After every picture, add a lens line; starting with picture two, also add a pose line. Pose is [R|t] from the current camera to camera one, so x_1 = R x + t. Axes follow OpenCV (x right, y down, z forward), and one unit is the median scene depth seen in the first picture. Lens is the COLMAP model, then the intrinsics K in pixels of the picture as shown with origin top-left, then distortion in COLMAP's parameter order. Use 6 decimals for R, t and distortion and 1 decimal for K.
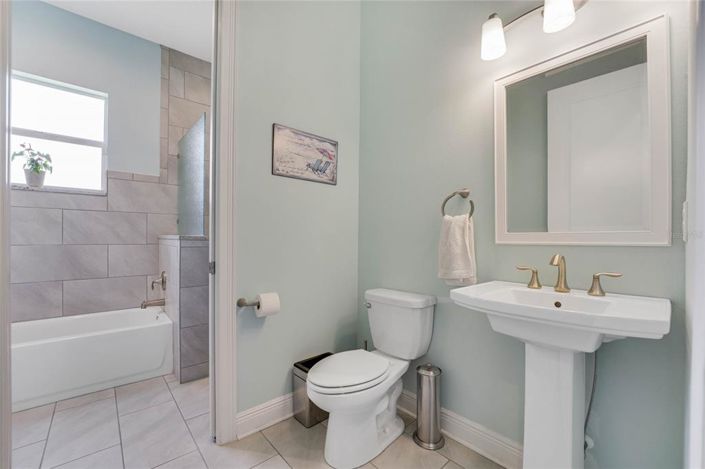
lens RADIAL K [[286.1, 0, 351.6], [0, 286.1, 239.2], [0, 0, 1]] dist [-0.003036, -0.000240]
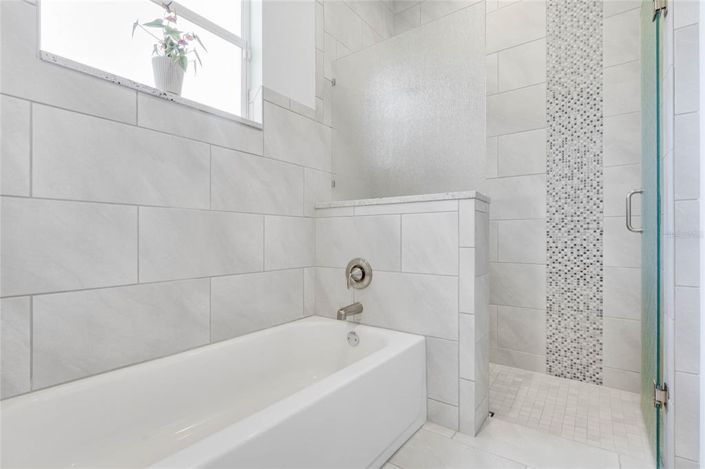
lens RADIAL K [[319.3, 0, 353.8], [0, 319.3, 235.3], [0, 0, 1]] dist [0.002254, 0.000045]
pose [[0.980528, 0.001806, 0.196371, -0.821511], [-0.001528, 0.999998, -0.001567, 0.063666], [-0.196373, 0.001237, 0.980528, 0.336119]]
